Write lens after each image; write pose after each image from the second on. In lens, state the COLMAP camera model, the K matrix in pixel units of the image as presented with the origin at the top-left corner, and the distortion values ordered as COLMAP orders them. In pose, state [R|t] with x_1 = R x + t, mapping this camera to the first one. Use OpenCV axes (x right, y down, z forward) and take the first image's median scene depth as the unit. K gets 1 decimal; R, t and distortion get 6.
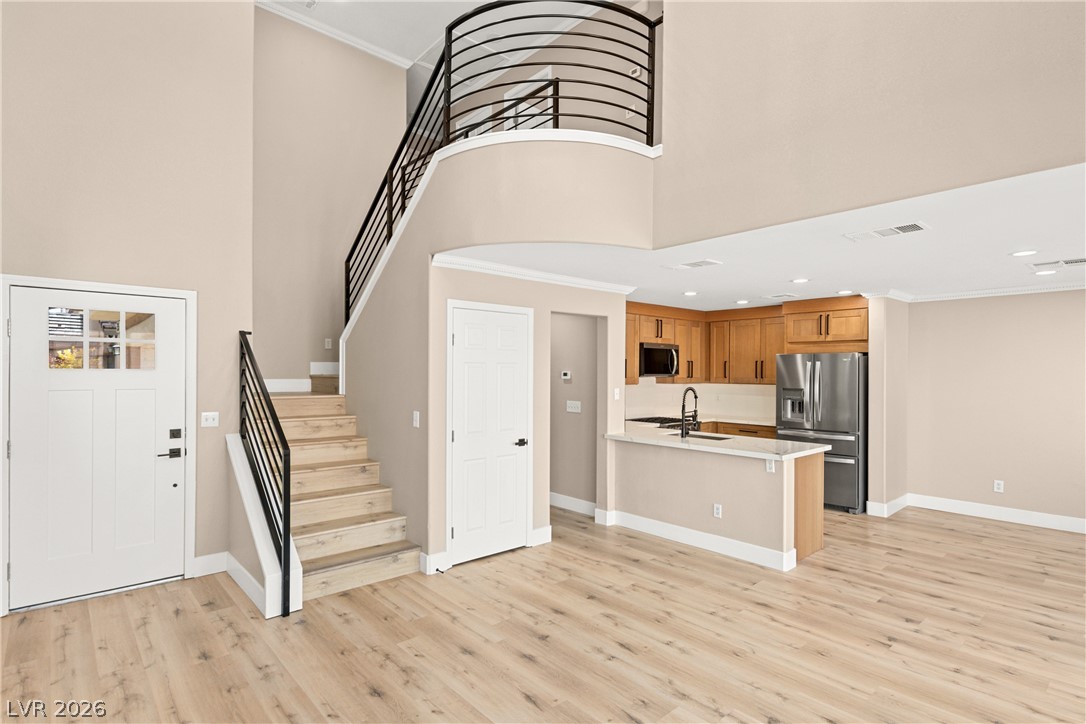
lens RADIAL K [[543.5, 0, 555.3], [0, 543.5, 371.5], [0, 0, 1]] dist [0.023430, -0.012927]
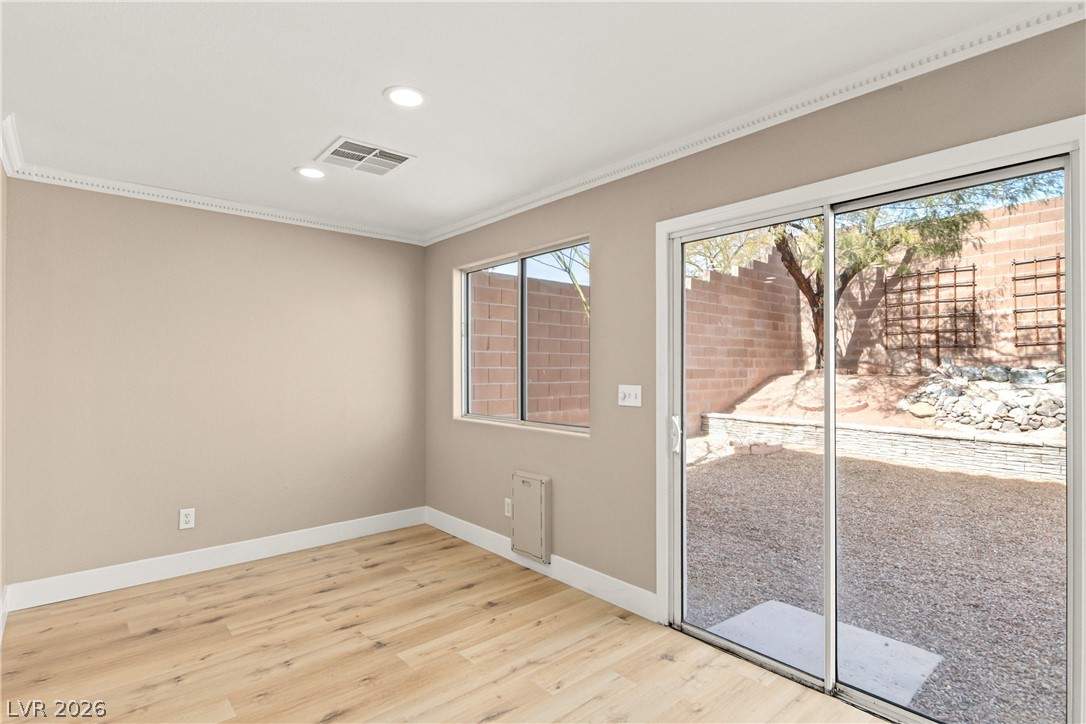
lens RADIAL K [[544.3, 0, 546.1], [0, 544.3, 366.8], [0, 0, 1]] dist [0.011800, -0.000638]
pose [[0.019212, 0.001248, 0.999815, 0.279205], [0.002294, 0.999997, -0.001293, 0.056533], [-0.999813, 0.002318, 0.019209, 0.793947]]
